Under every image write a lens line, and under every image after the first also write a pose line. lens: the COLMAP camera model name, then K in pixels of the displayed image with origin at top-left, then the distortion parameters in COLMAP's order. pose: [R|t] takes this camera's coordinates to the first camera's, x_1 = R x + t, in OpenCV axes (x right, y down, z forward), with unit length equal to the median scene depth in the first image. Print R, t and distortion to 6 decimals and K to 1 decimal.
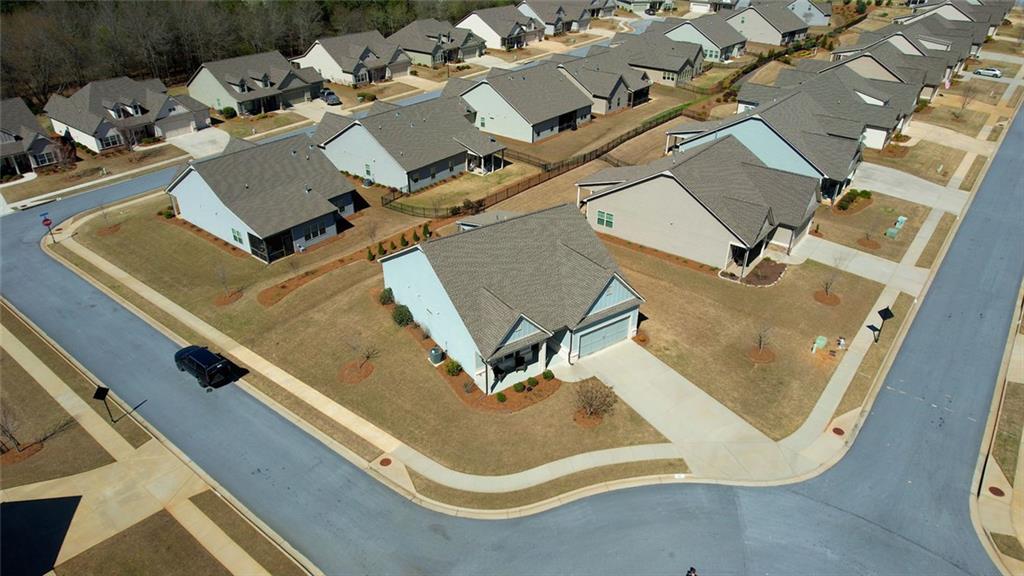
lens RADIAL K [[654.3, 0, 512.0], [0, 654.3, 288.0], [0, 0, 1]] dist [-0.079999, 0.072157]
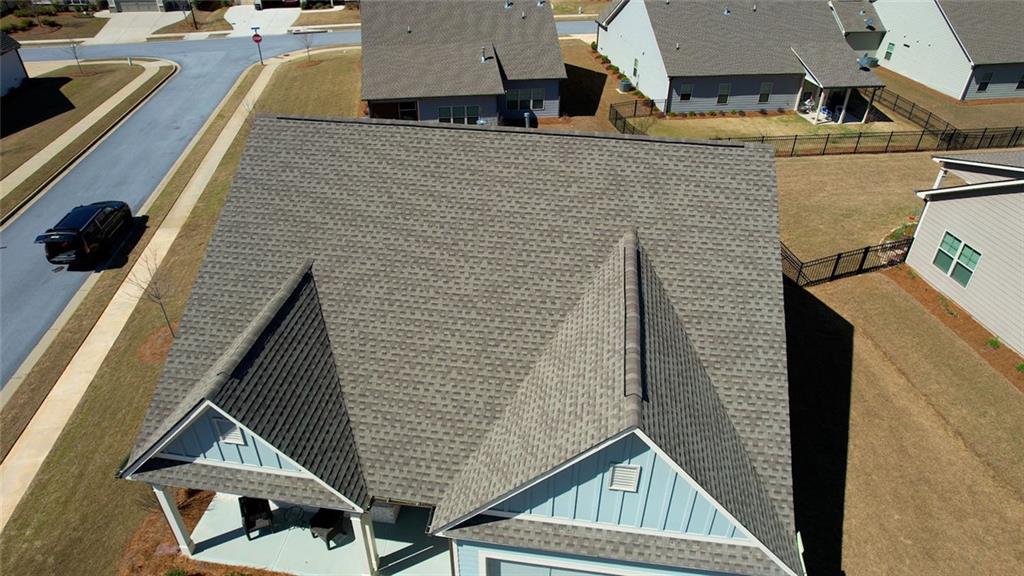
lens RADIAL K [[654.3, 0, 512.0], [0, 654.3, 288.0], [0, 0, 1]] dist [-0.079999, 0.072157]
pose [[0.744011, 0.380515, -0.549232, 0.121261], [-0.343762, 0.922854, 0.173691, -0.049527], [0.572953, 0.059577, 0.817420, 0.419199]]
